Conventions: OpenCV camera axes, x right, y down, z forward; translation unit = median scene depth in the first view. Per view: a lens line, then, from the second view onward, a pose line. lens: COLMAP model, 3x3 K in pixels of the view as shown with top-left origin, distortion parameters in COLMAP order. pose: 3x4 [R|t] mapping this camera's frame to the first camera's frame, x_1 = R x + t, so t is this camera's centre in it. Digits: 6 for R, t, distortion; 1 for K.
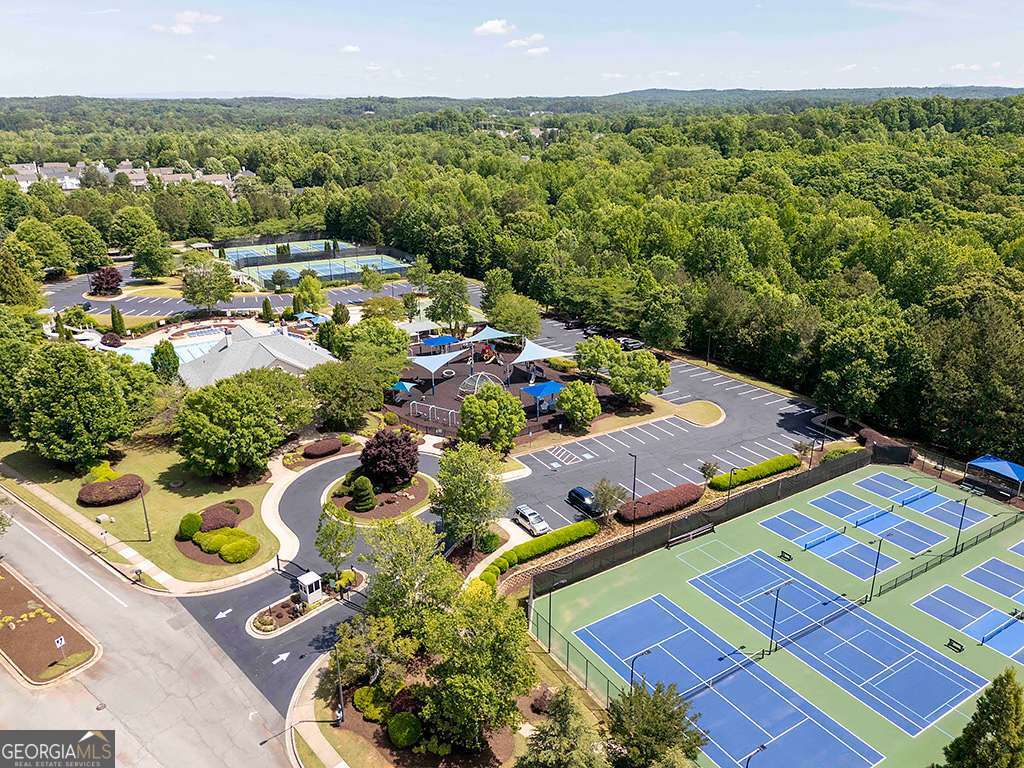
lens RADIAL K [[757.3, 0, 513.9], [0, 757.3, 384.1], [0, 0, 1]] dist [0.076472, -0.041309]
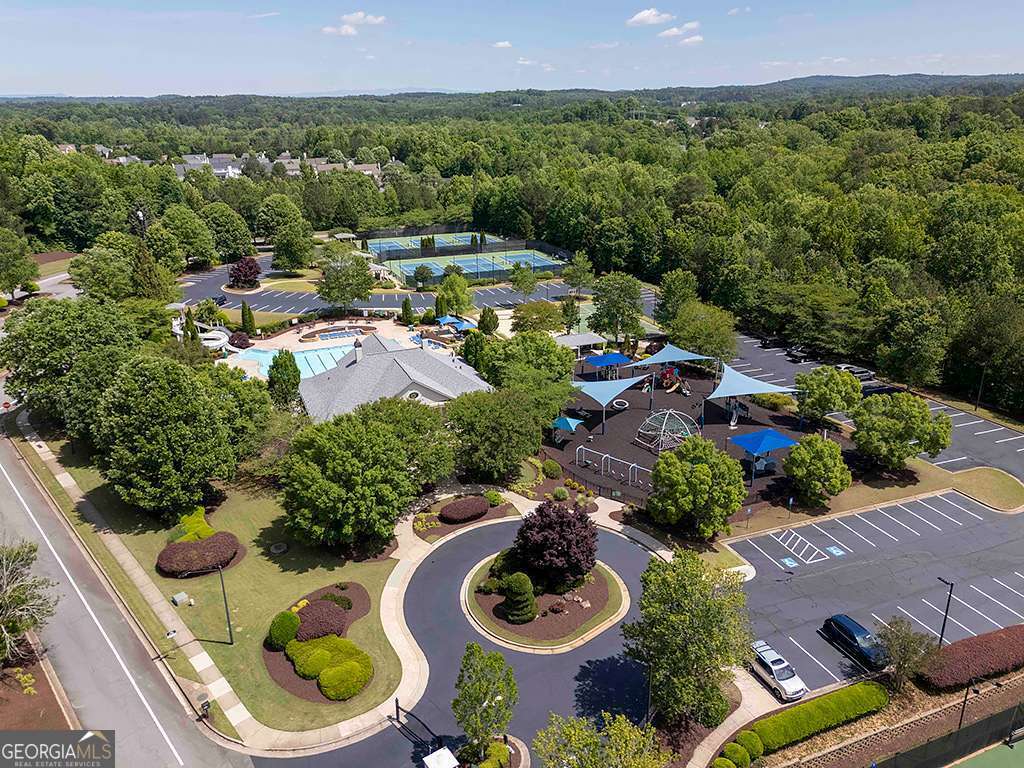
lens RADIAL K [[757.3, 0, 513.9], [0, 757.3, 384.1], [0, 0, 1]] dist [0.076472, -0.041309]
pose [[0.984028, 0.053063, -0.169921, -0.057721], [-0.051778, 0.998587, 0.011984, -0.035740], [0.170316, -0.002995, 0.985385, 0.189562]]
